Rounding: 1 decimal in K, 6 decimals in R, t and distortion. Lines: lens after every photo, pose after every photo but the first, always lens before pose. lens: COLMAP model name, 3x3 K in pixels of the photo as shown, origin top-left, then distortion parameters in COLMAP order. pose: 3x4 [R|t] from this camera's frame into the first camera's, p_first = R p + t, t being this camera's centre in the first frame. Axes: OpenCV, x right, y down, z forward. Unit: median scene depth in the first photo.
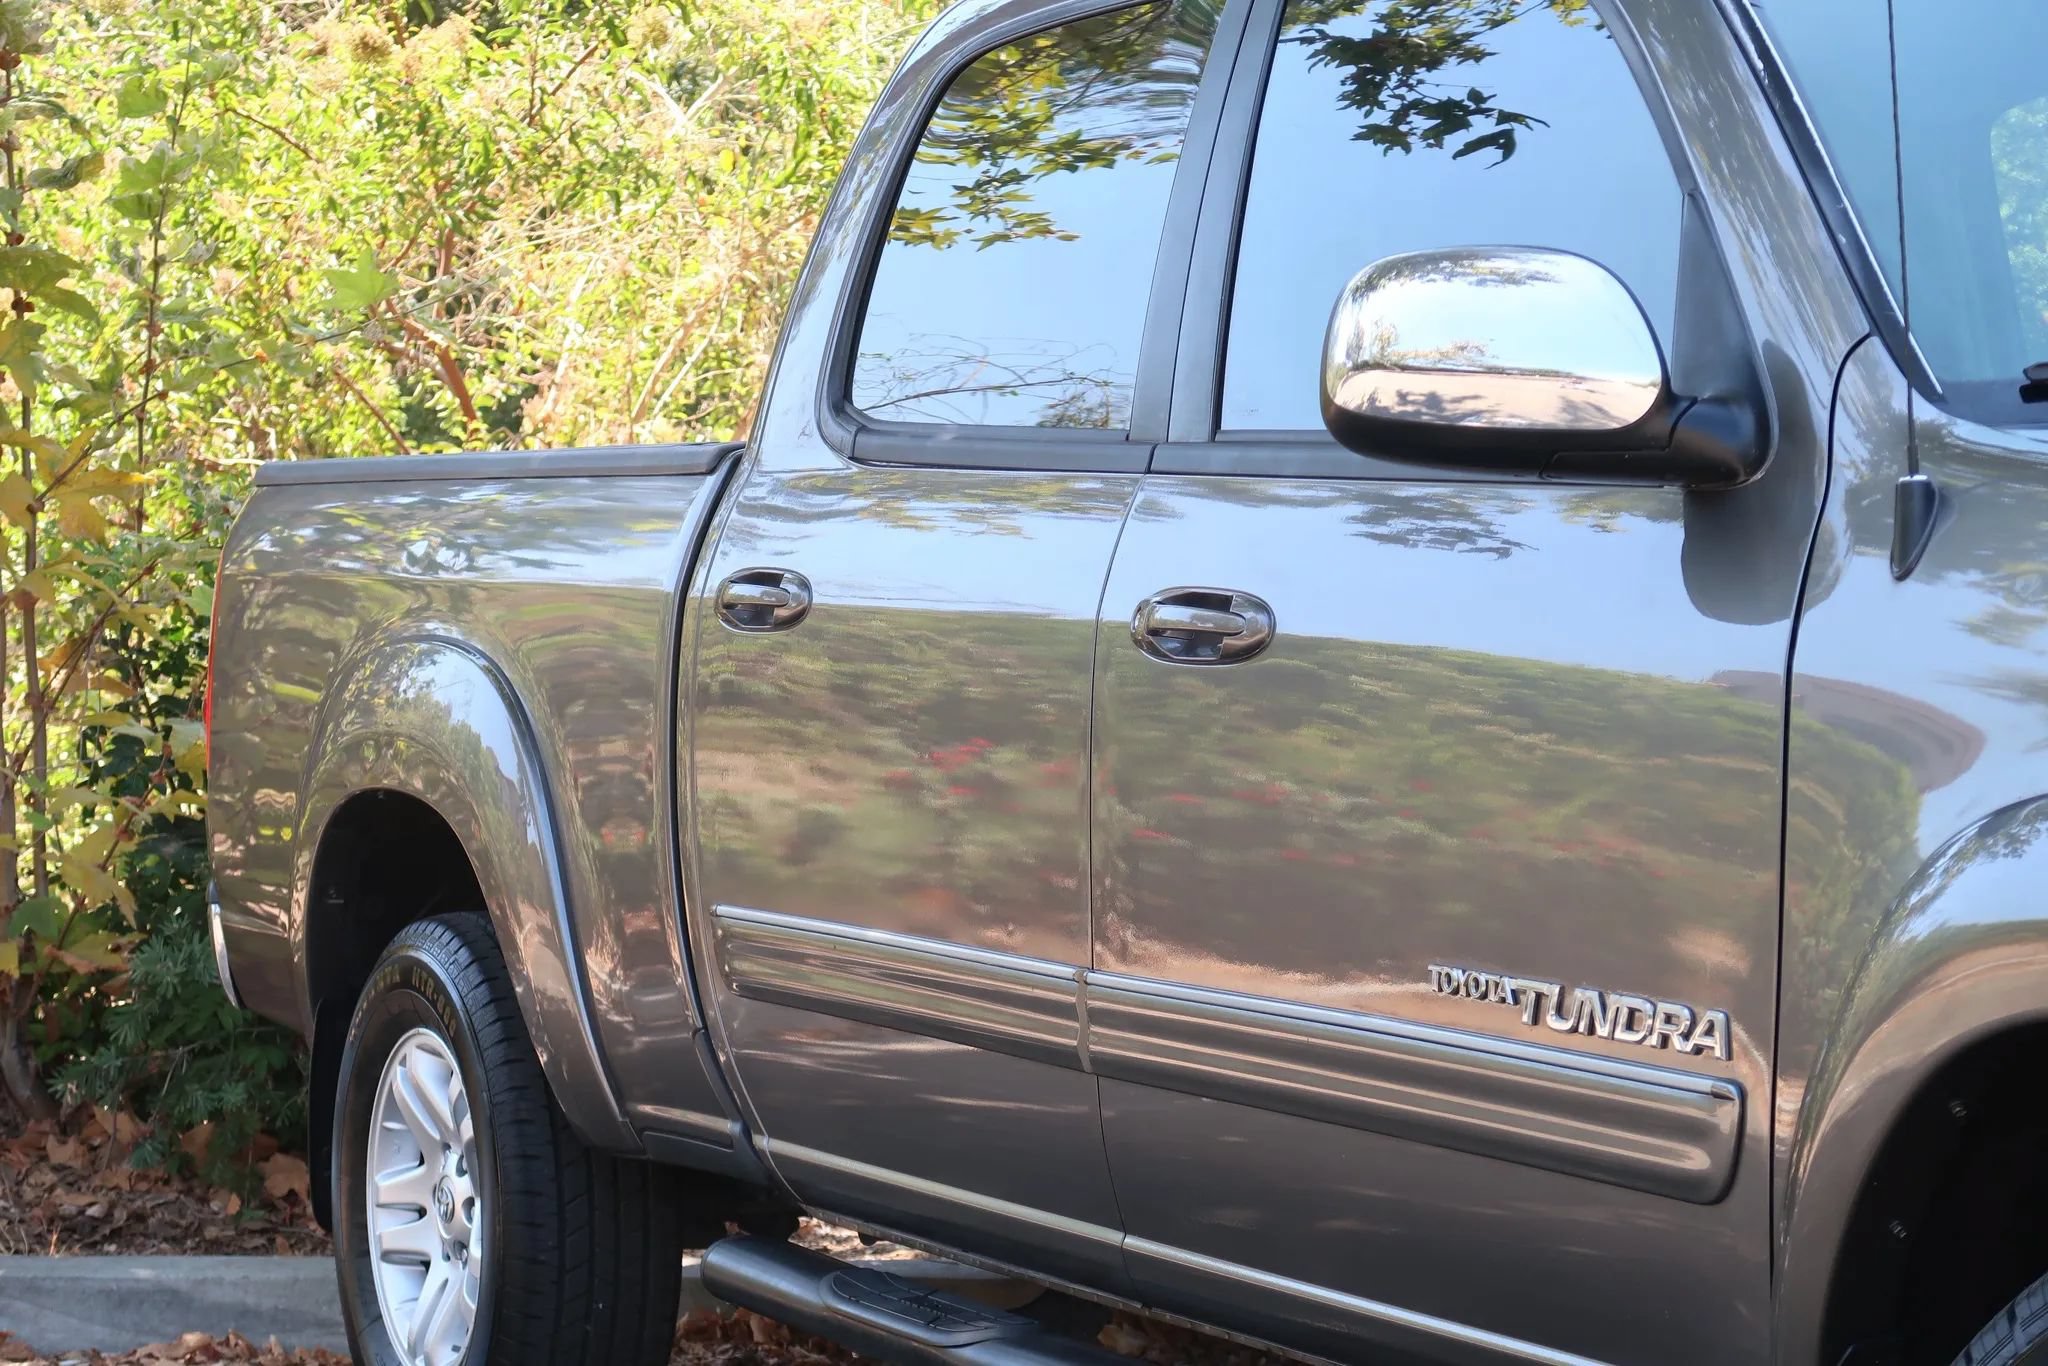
lens RADIAL K [[4980.5, 0, 1024.0], [0, 4980.5, 683.0], [0, 0, 1]] dist [0.063116, -0.648283]
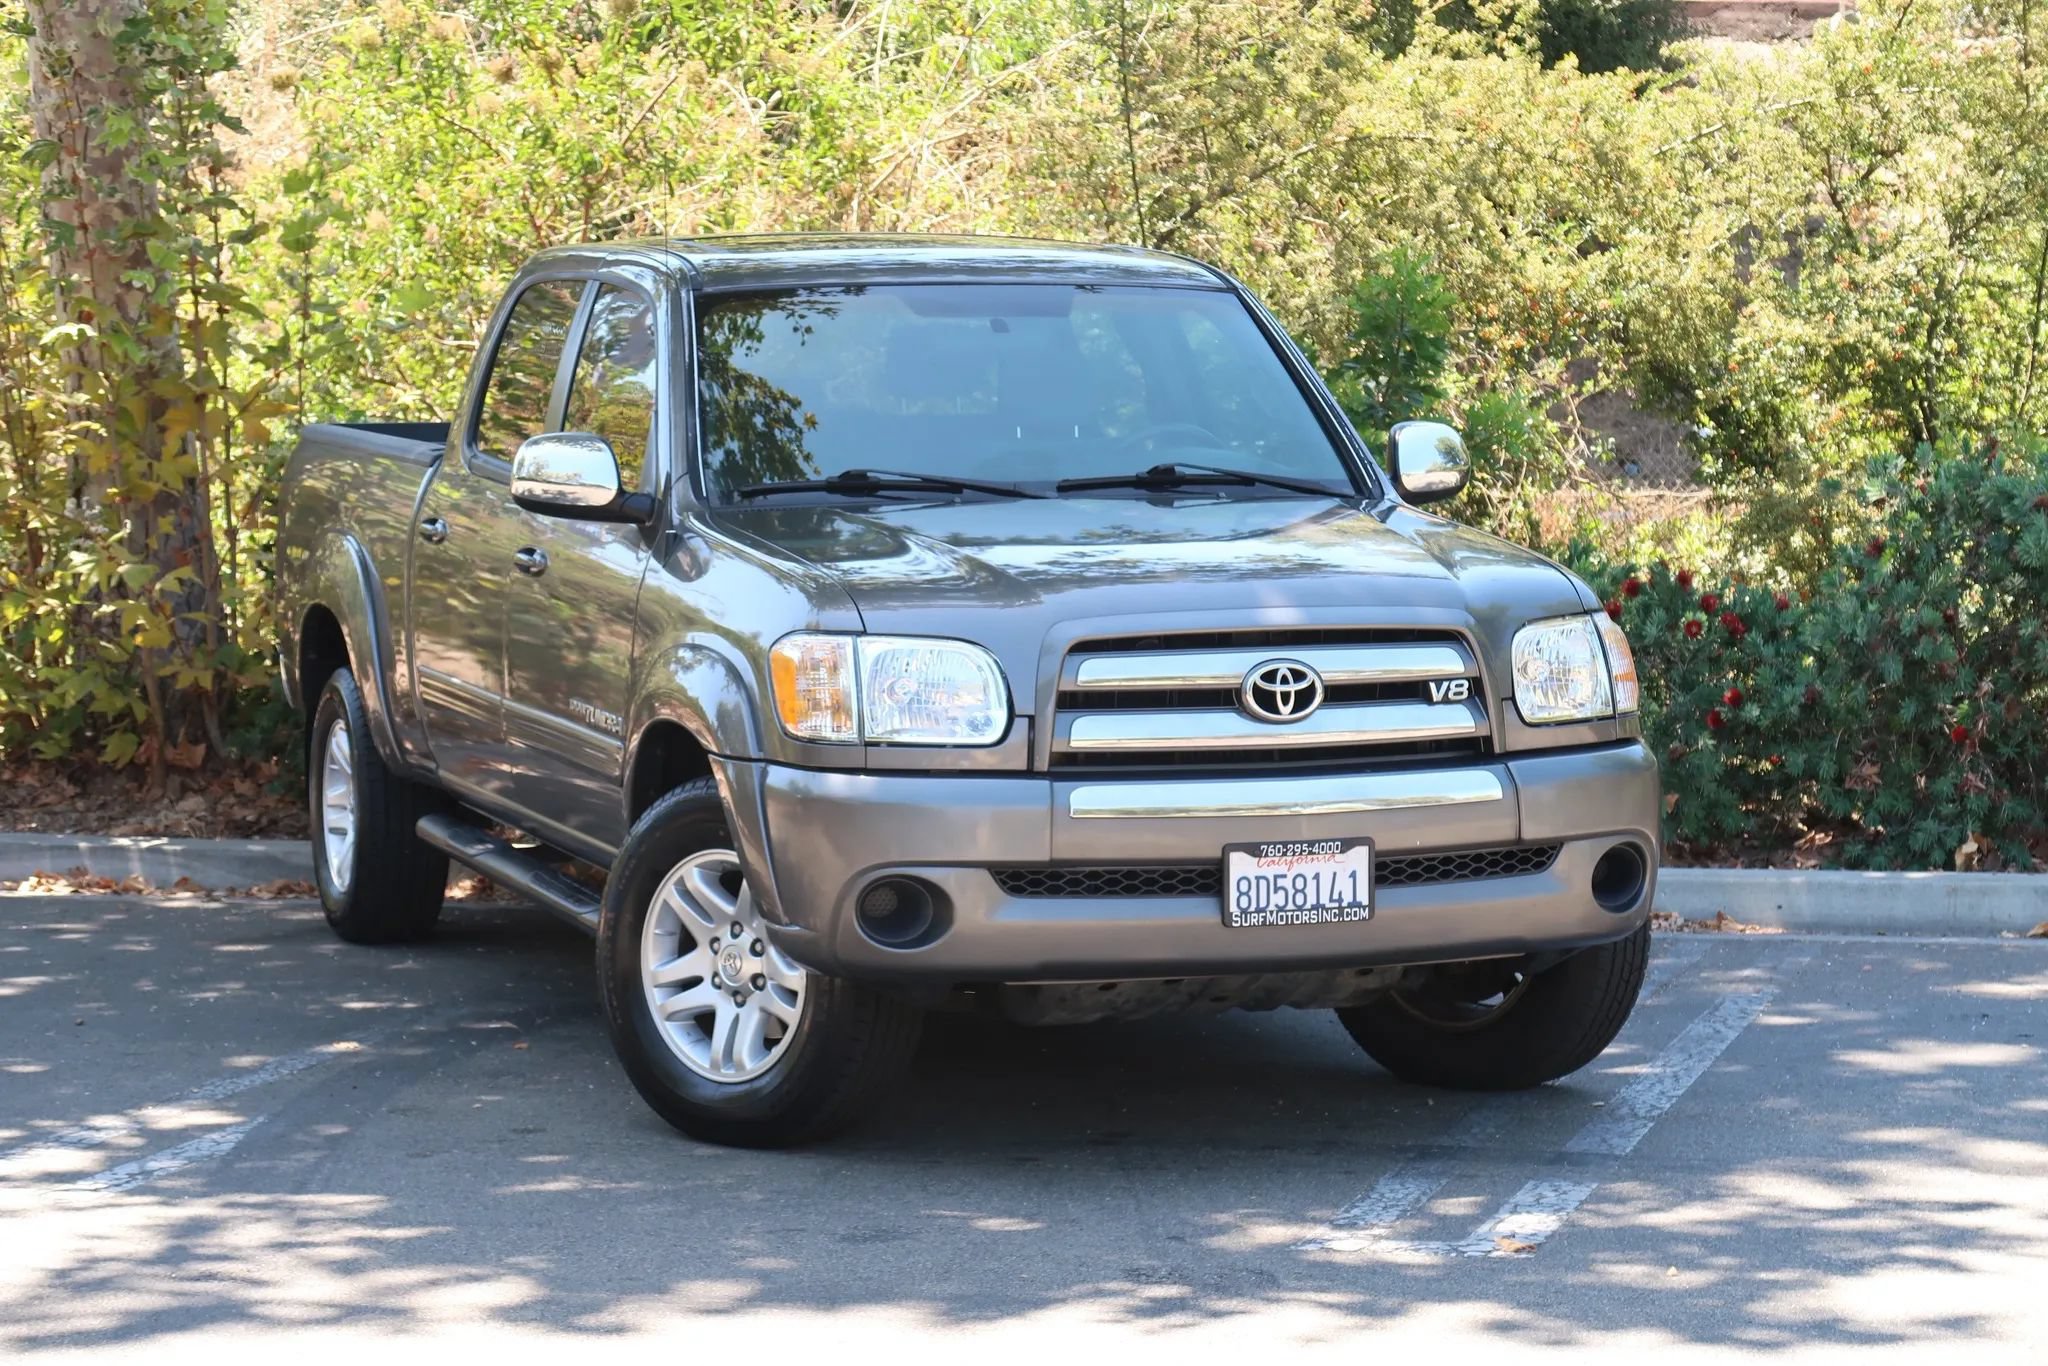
lens RADIAL K [[4980.5, 0, 1024.0], [0, 4980.5, 683.0], [0, 0, 1]] dist [0.063116, -0.648283]
pose [[0.993086, 0.000701, -0.117391, 0.291515], [0.006694, 0.998017, 0.062592, -0.053142], [0.117202, -0.062945, 0.991111, -0.733022]]
